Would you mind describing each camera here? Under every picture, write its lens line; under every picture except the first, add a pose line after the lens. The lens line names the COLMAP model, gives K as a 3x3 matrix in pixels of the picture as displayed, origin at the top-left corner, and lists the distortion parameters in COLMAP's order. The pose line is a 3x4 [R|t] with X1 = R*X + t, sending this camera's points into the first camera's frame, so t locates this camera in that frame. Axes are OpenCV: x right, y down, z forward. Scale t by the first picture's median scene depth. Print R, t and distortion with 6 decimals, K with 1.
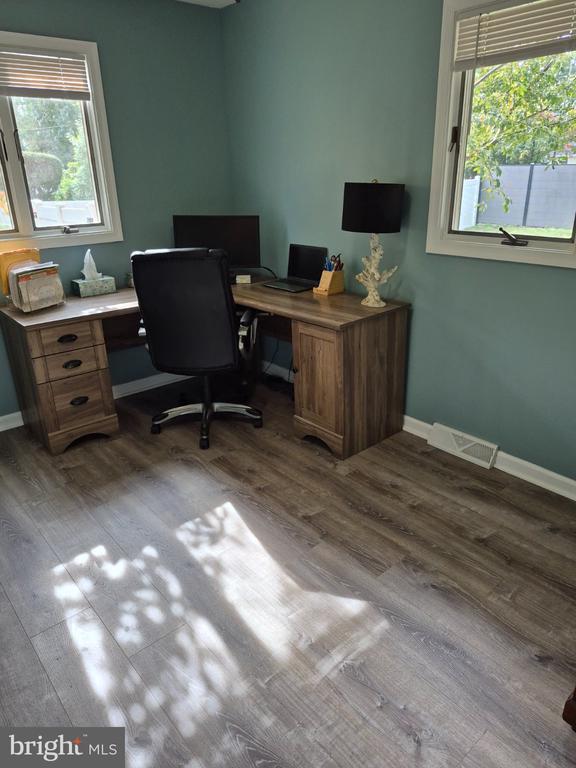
lens RADIAL K [[528.2, 0, 279.6], [0, 528.2, 392.9], [0, 0, 1]] dist [0.081001, -0.080358]
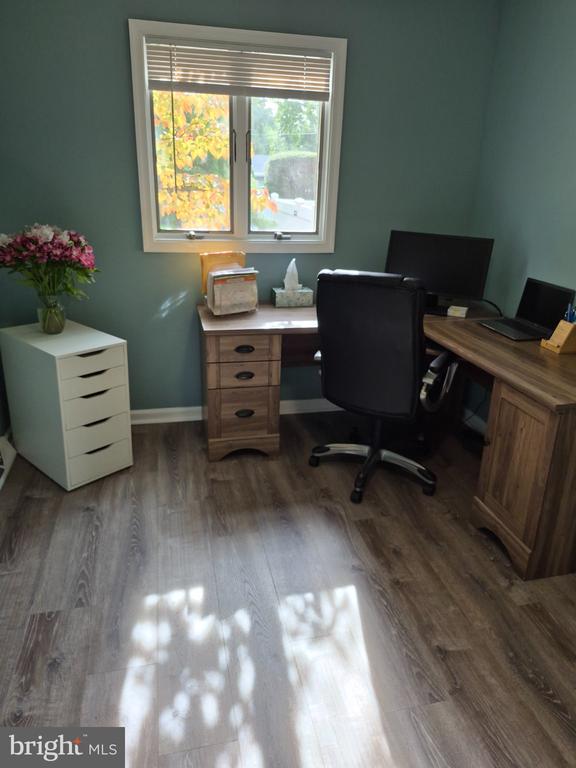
lens RADIAL K [[528.2, 0, 285.3], [0, 528.2, 384.7], [0, 0, 1]] dist [0.081001, -0.080358]
pose [[0.890667, 0.212731, -0.401817, 0.068878], [-0.220174, 0.975054, 0.028177, -0.088620], [0.397787, 0.063374, 0.915286, 0.177580]]
